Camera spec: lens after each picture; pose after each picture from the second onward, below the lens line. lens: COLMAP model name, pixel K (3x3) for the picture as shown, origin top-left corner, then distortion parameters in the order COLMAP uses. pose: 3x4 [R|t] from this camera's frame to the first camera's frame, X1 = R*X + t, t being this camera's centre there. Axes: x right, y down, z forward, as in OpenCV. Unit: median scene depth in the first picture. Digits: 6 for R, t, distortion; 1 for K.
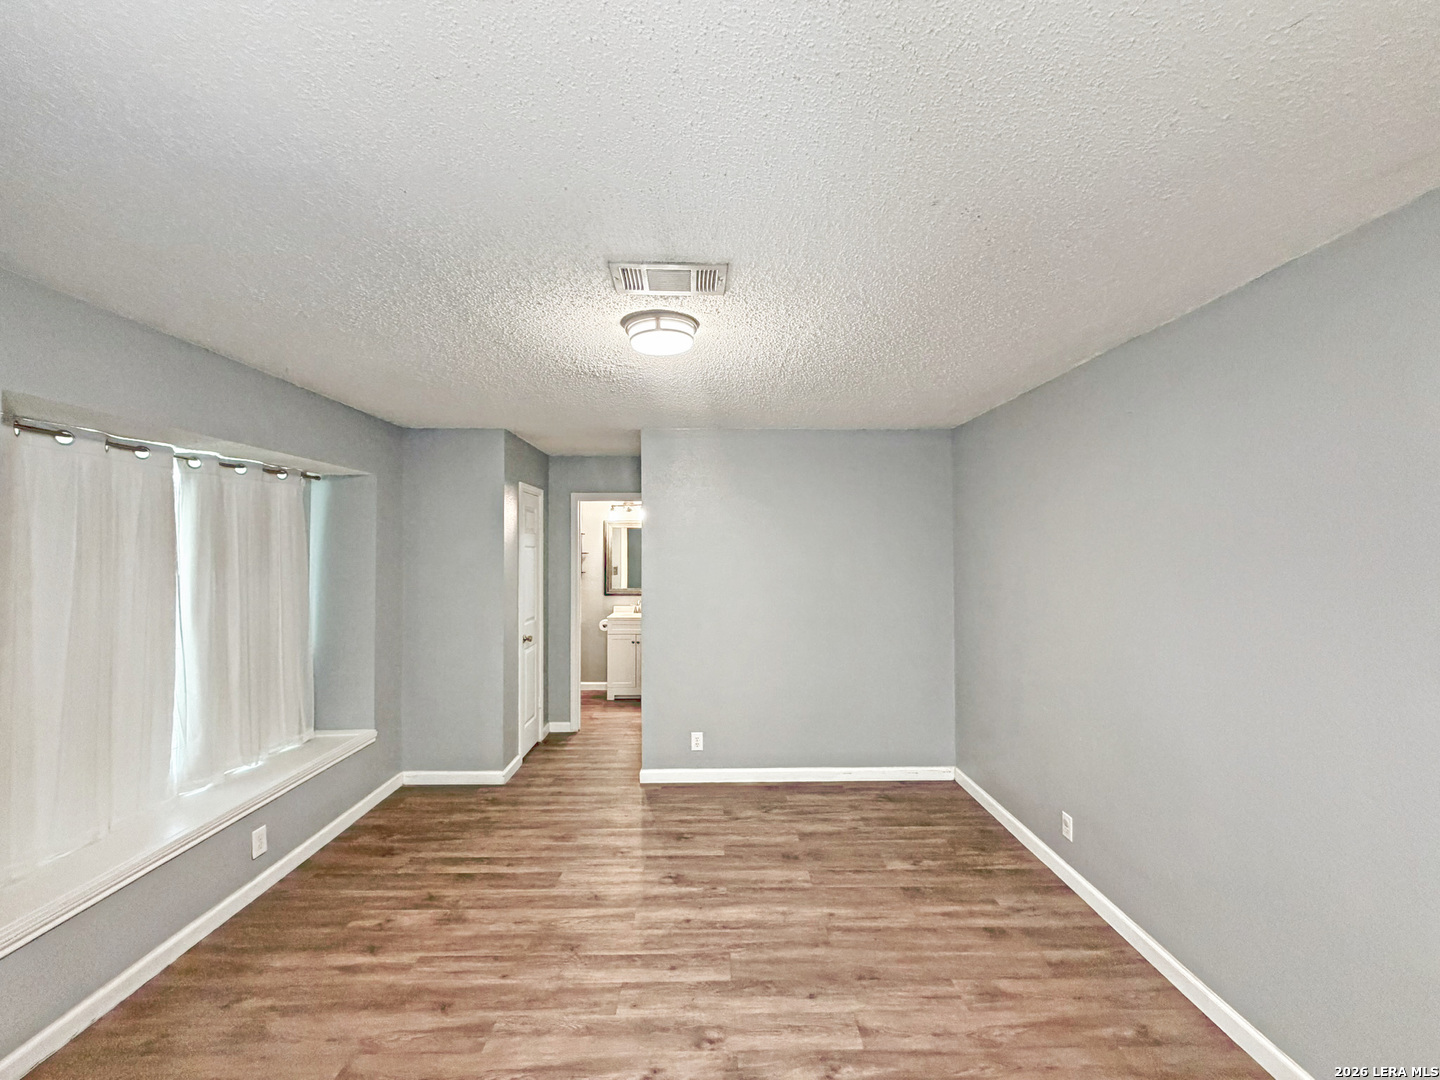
lens RADIAL K [[583.1, 0, 722.8], [0, 583.1, 550.6], [0, 0, 1]] dist [0.001941, 0.000415]
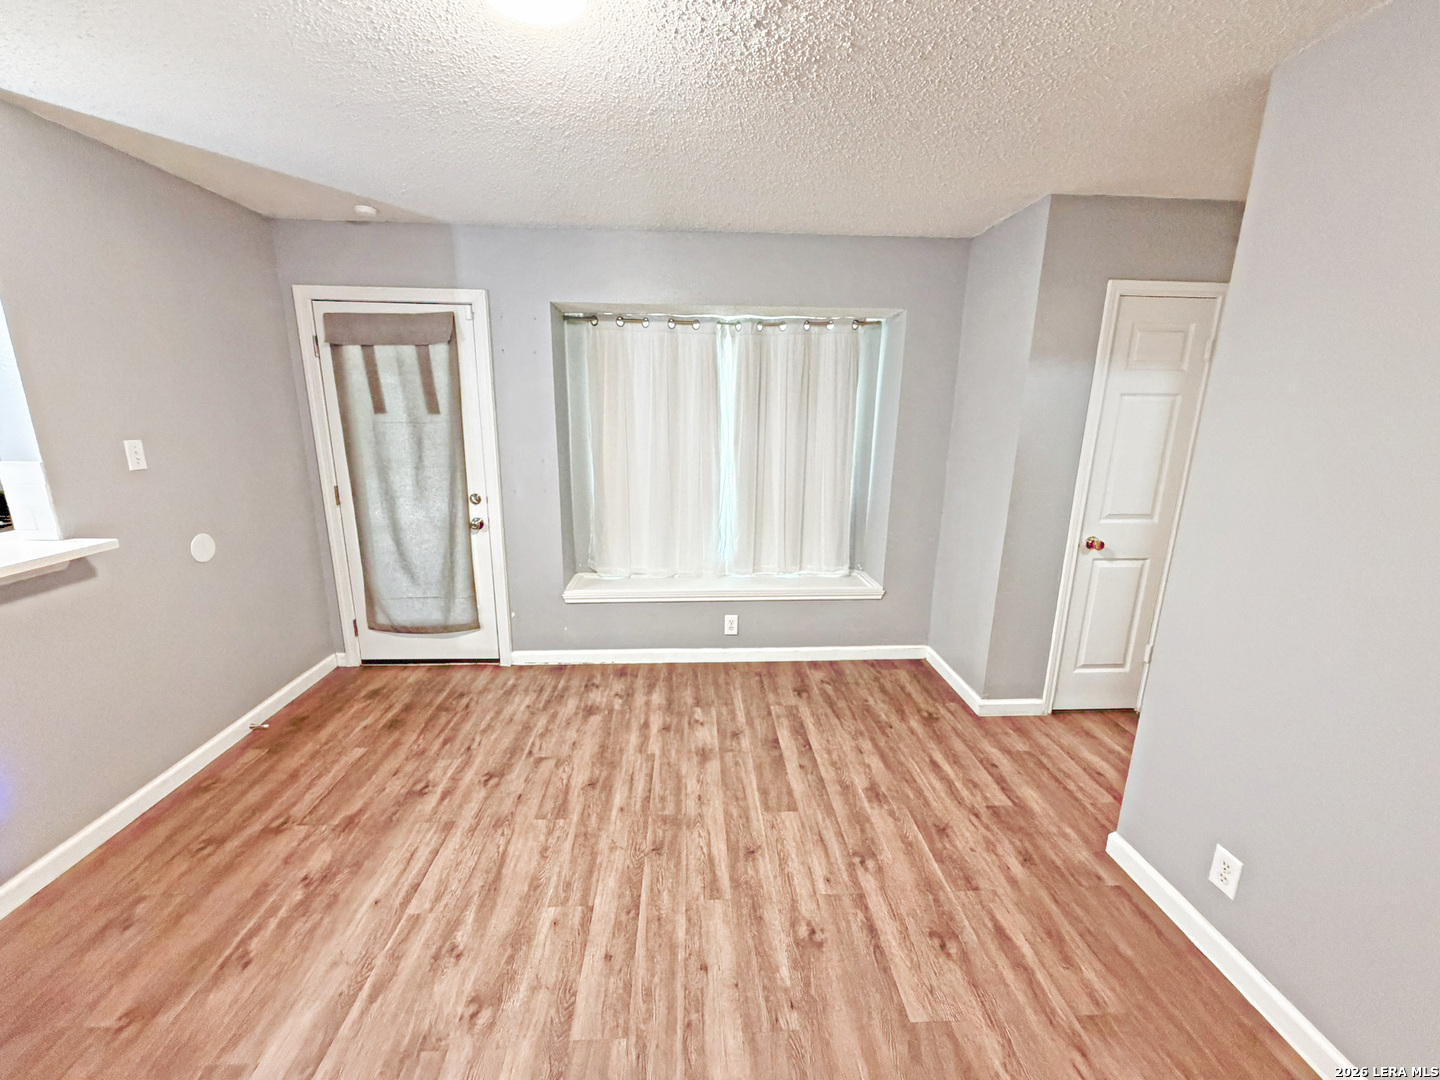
lens RADIAL K [[583.1, 0, 717.5], [0, 583.1, 539.8], [0, 0, 1]] dist [0.001941, 0.000415]
pose [[0.025311, 0.229247, -0.973039, 0.434754], [-0.012842, 0.973345, 0.228985, 0.011849], [0.999597, 0.006700, 0.027580, 0.917662]]
